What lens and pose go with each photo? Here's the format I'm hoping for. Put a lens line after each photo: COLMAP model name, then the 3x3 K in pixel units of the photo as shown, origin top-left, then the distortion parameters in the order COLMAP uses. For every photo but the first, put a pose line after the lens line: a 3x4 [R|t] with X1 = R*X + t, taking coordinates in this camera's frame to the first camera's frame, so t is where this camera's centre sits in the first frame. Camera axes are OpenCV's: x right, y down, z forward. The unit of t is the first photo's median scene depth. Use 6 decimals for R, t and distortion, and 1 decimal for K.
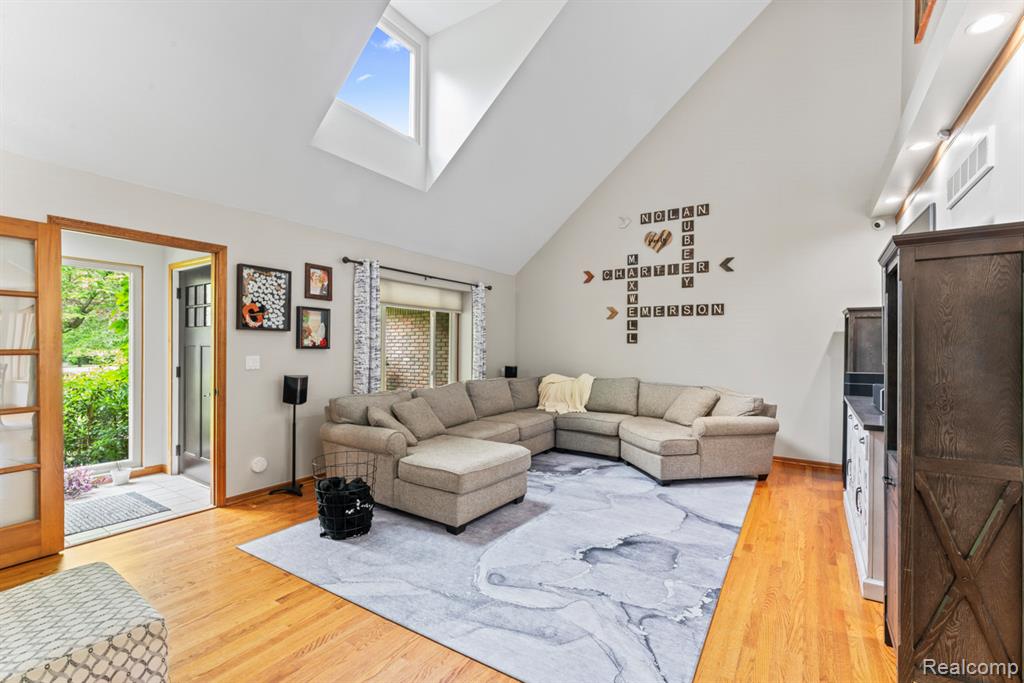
lens RADIAL K [[452.6, 0, 509.9], [0, 452.6, 351.1], [0, 0, 1]] dist [0.000191, 0.000003]
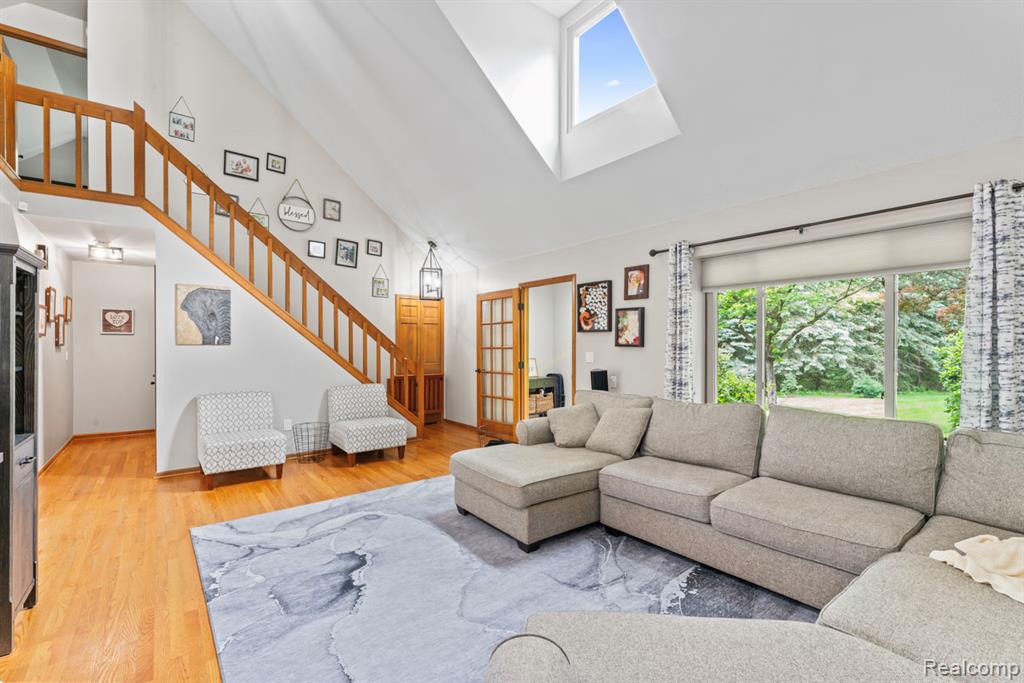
lens RADIAL K [[452.7, 0, 510.2], [0, 452.7, 341.1], [0, 0, 1]] dist [-0.001121, -0.000001]
pose [[-0.325009, -0.014574, -0.945599, 0.732856], [-0.012460, 0.999860, -0.011127, -0.003653], [0.945629, 0.008166, -0.325145, 1.203931]]
